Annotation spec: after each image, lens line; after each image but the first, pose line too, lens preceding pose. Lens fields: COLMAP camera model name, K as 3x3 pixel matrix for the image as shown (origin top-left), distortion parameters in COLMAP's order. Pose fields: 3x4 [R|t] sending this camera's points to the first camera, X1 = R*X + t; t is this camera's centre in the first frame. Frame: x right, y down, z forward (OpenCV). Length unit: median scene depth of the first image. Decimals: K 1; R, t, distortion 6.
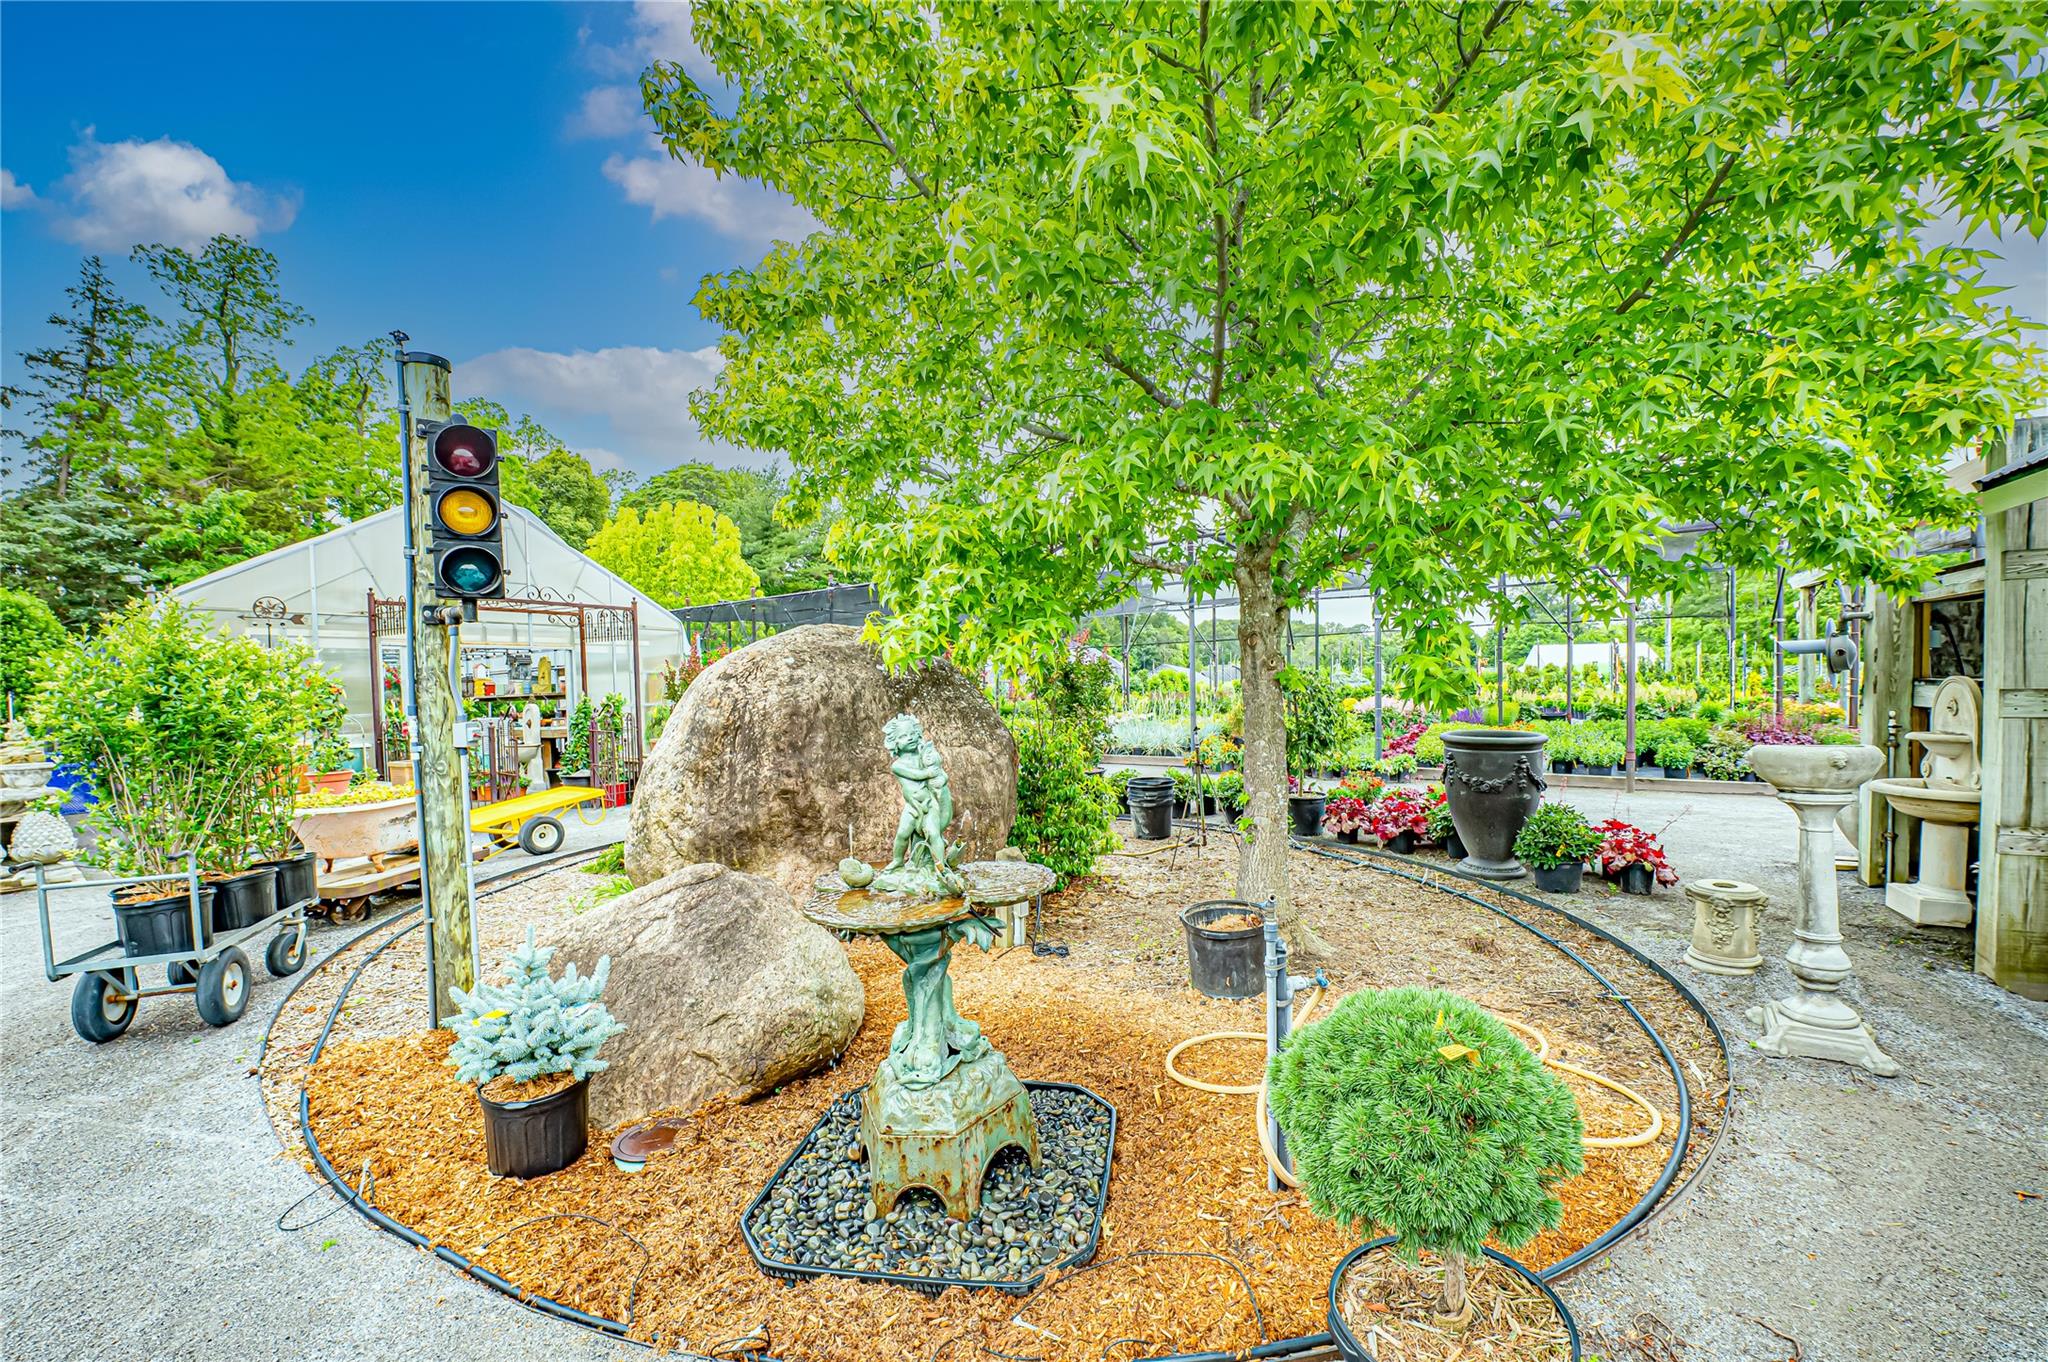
lens RADIAL K [[818.6, 0, 1085.5], [0, 818.6, 705.0], [0, 0, 1]] dist [-0.024559, 0.000444]
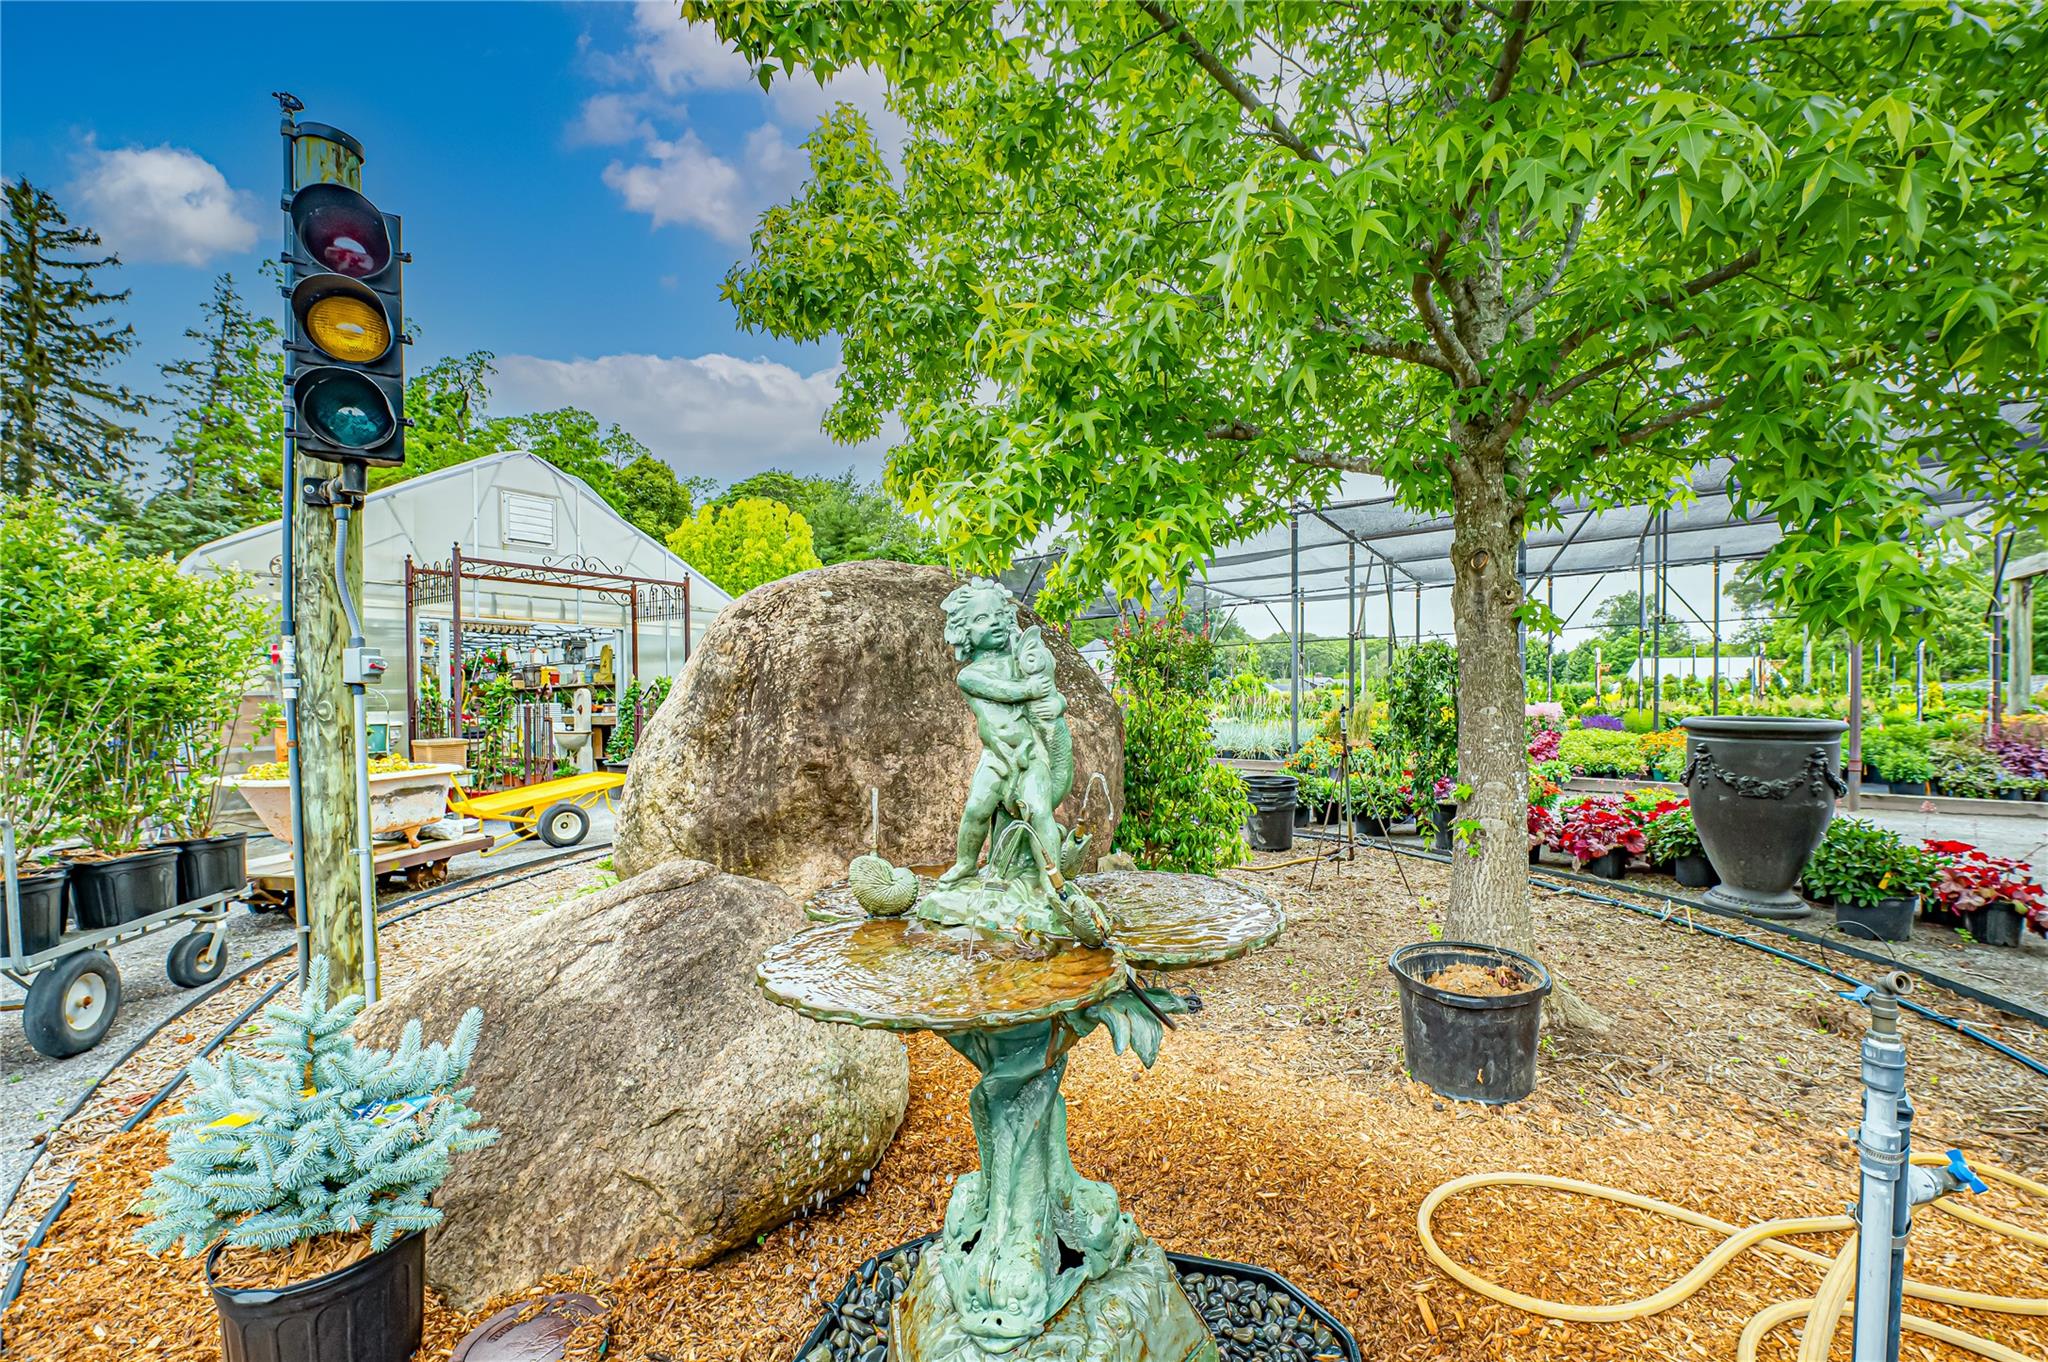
lens RADIAL K [[818.6, 0, 1082.0], [0, 818.6, 701.5], [0, 0, 1]] dist [-0.024559, 0.000444]
pose [[0.996341, 0.015903, -0.083974, -0.069343], [-0.017480, 0.999684, -0.018078, 0.057979], [0.083660, 0.019480, 0.996304, 0.295552]]
